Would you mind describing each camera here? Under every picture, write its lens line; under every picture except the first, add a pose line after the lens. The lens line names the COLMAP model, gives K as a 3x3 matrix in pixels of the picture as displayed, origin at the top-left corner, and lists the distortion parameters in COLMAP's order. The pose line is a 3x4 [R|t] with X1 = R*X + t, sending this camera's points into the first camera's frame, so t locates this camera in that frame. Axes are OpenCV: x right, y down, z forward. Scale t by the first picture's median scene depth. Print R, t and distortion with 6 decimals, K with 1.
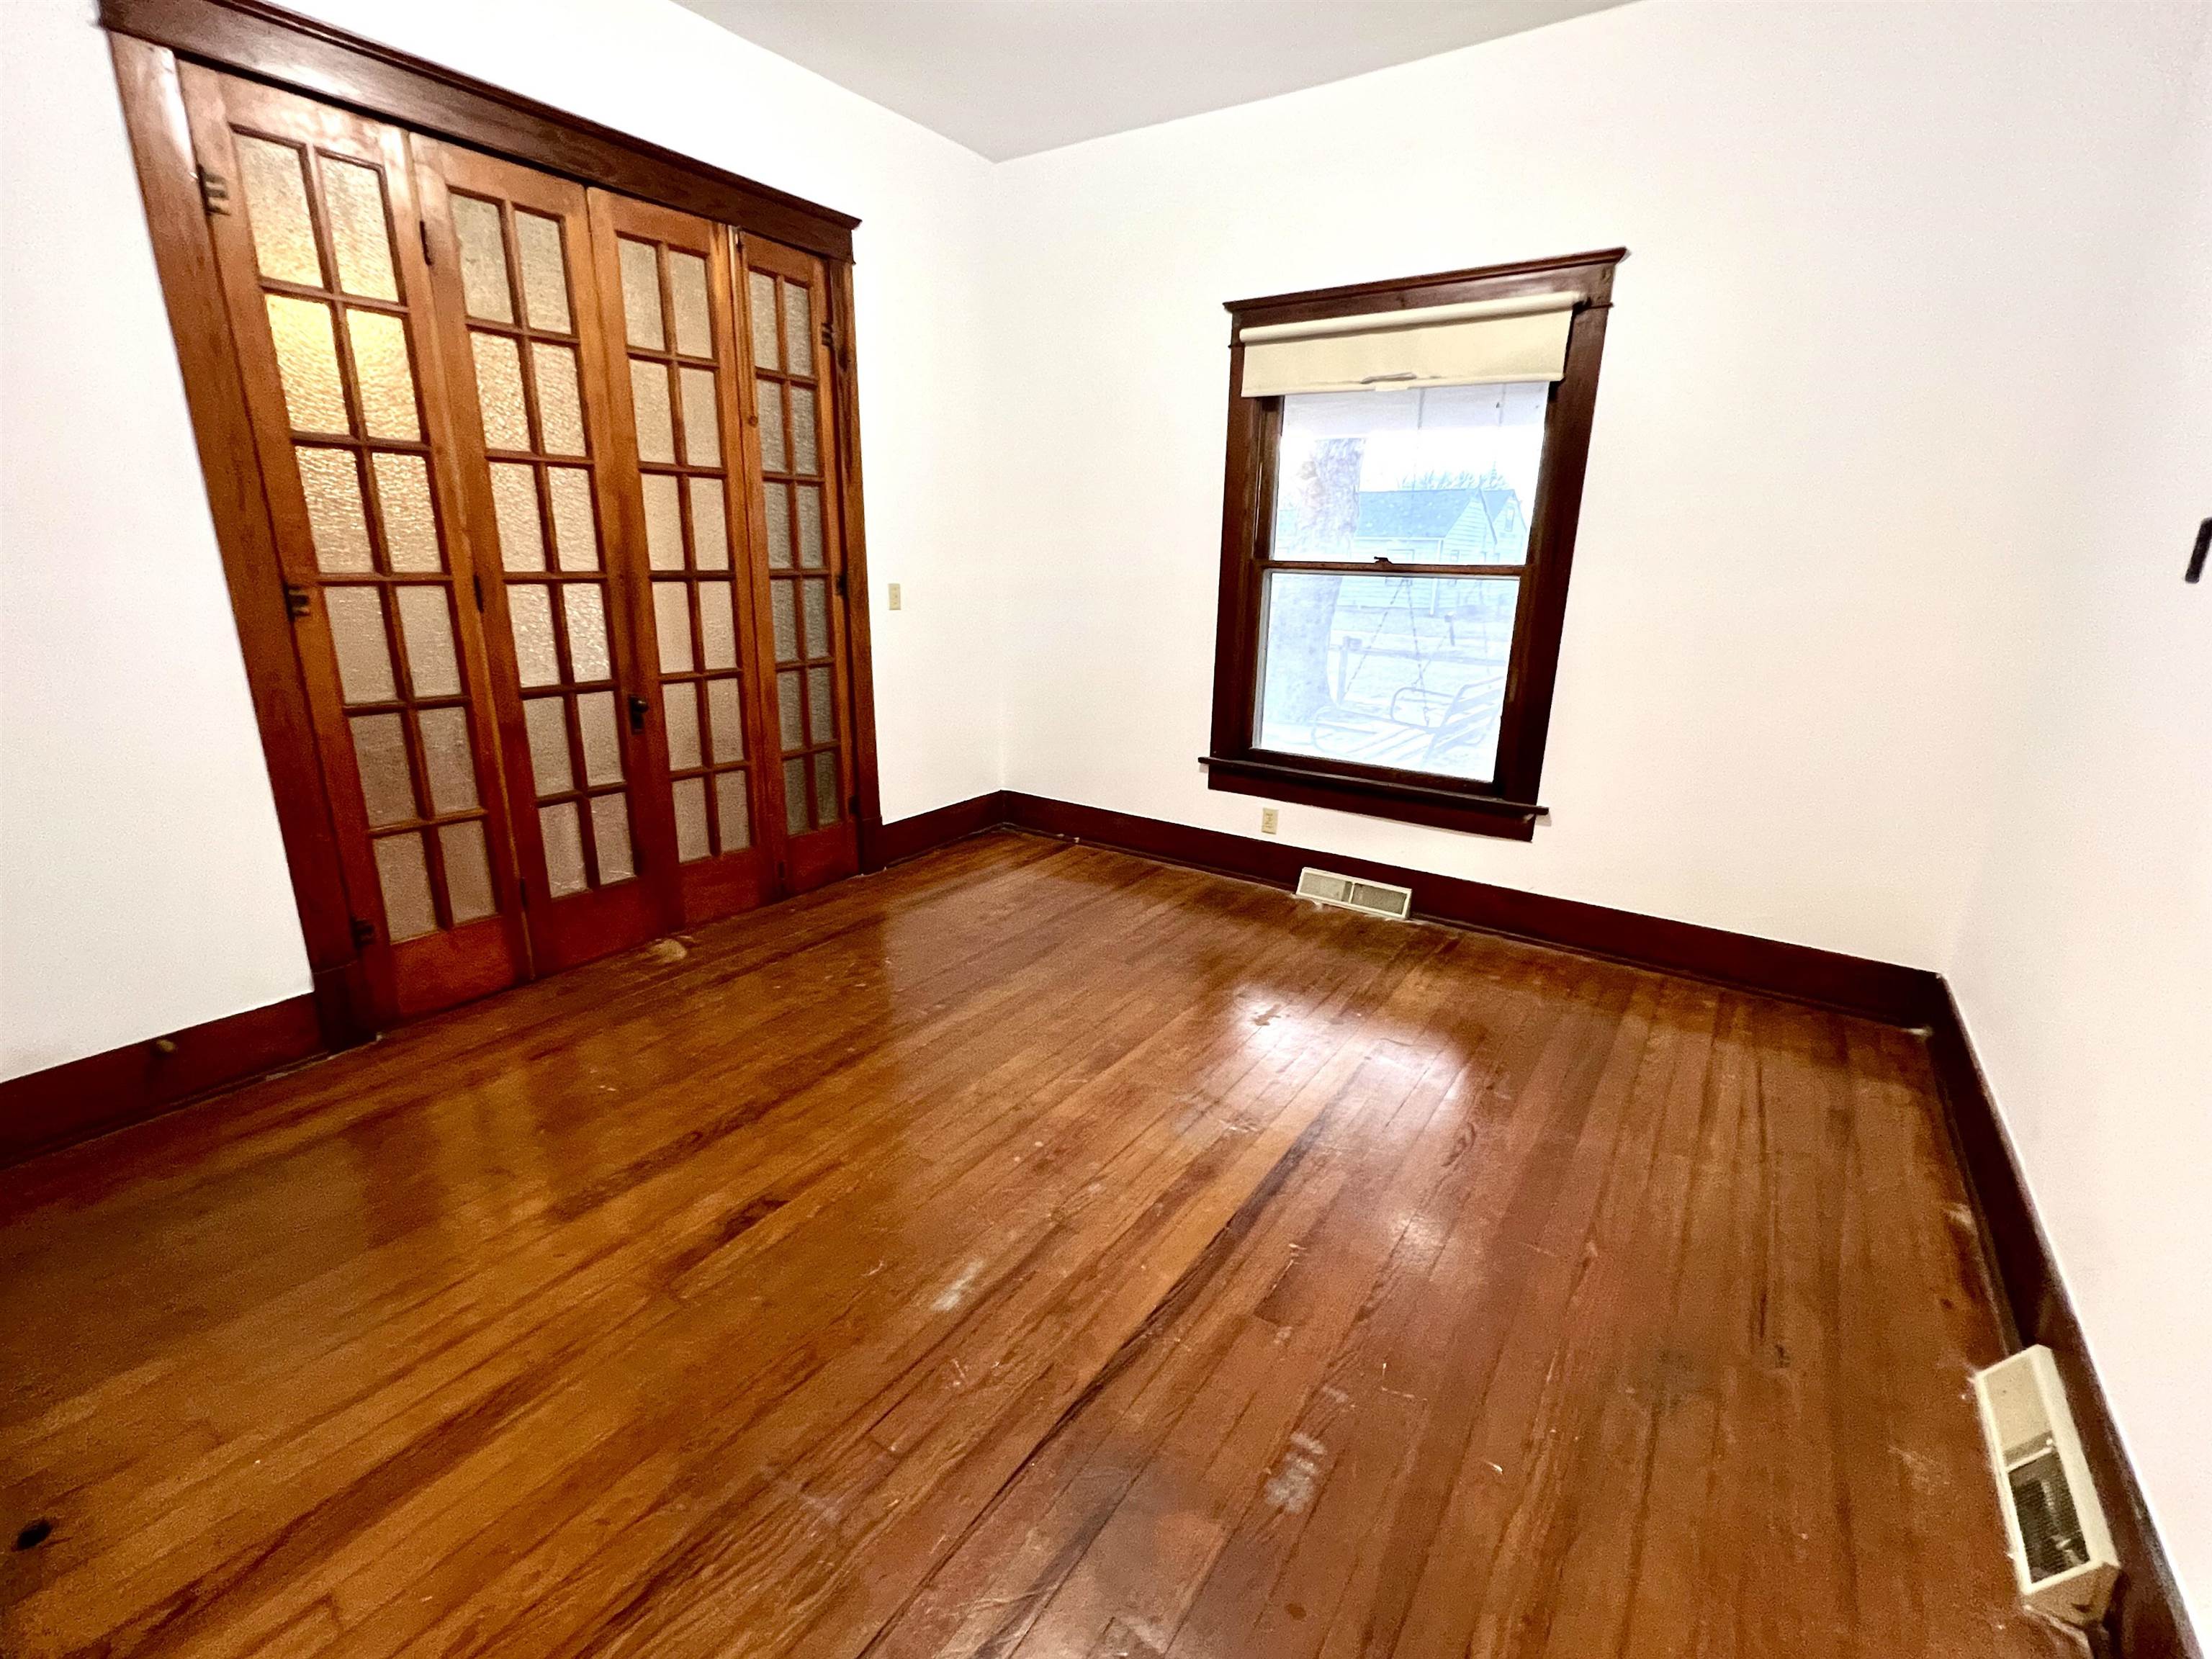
lens RADIAL K [[970.9, 0, 1109.0], [0, 970.9, 818.5], [0, 0, 1]] dist [-0.003284, 0.000395]
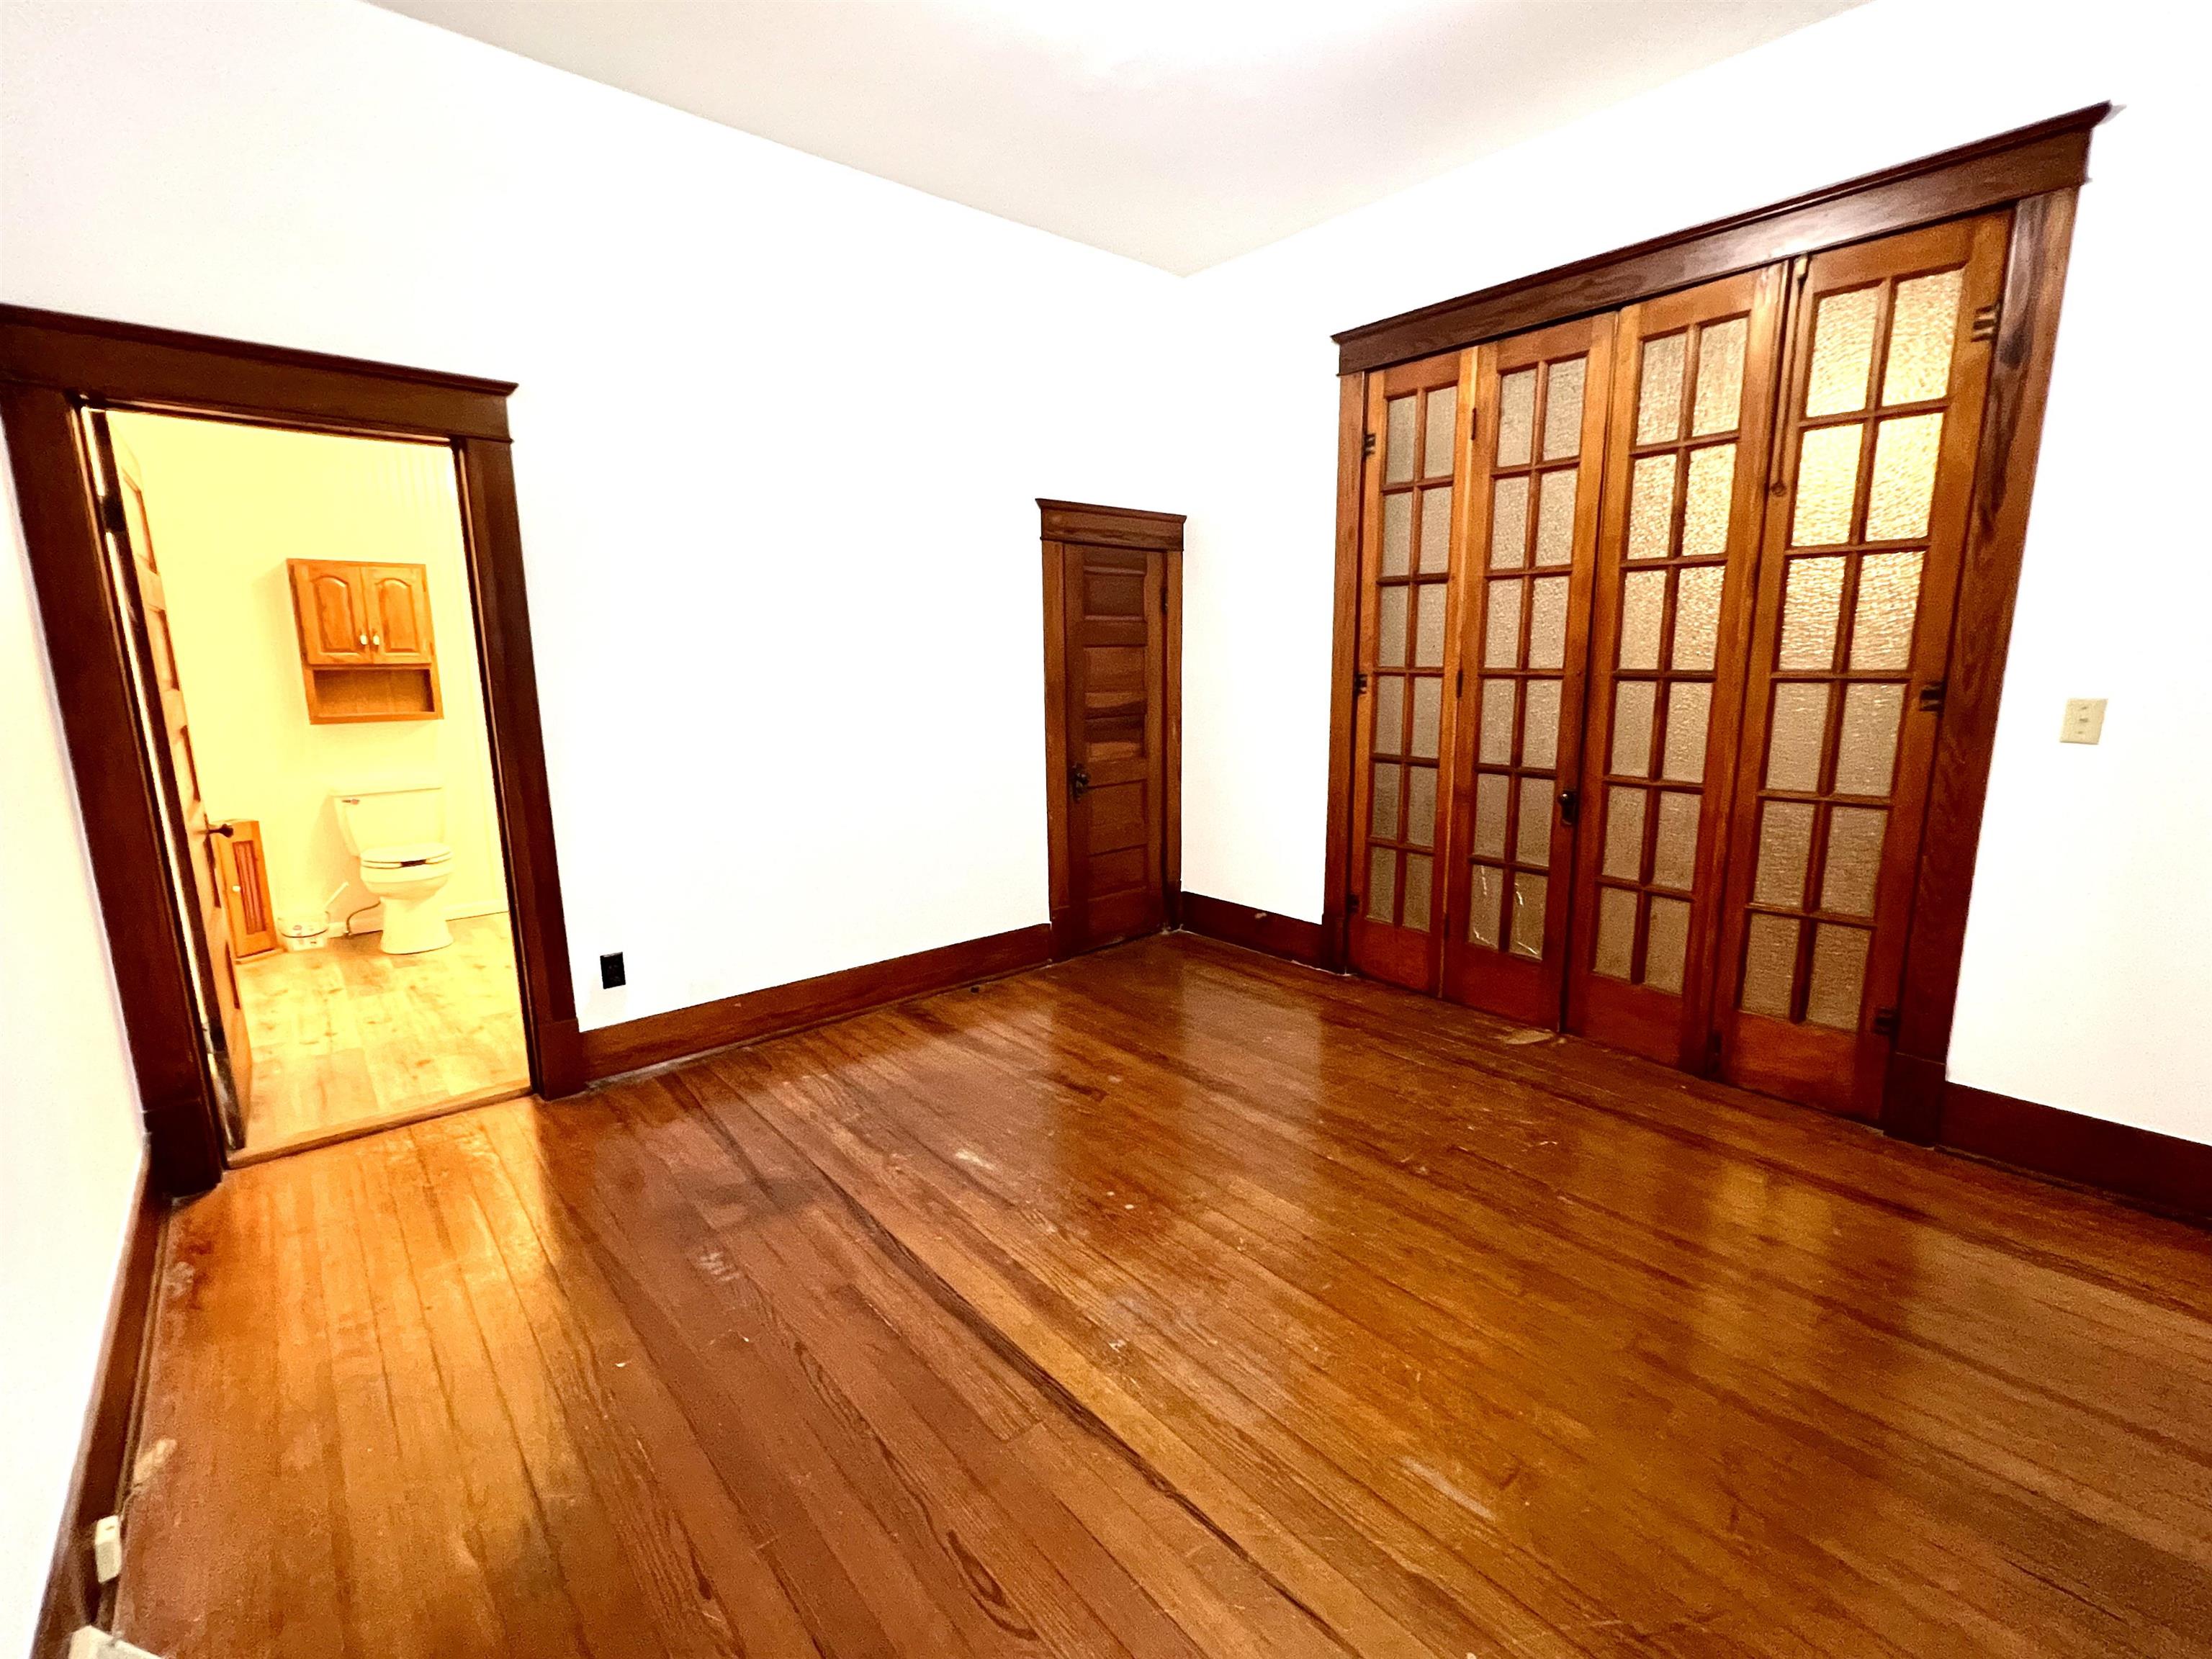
lens RADIAL K [[970.9, 0, 1092.7], [0, 970.9, 818.1], [0, 0, 1]] dist [-0.003284, 0.000395]
pose [[-0.267744, 0.154479, -0.951026, 0.658445], [-0.248723, 0.942525, 0.223121, -0.213529], [0.930833, 0.296282, -0.213933, 0.810051]]
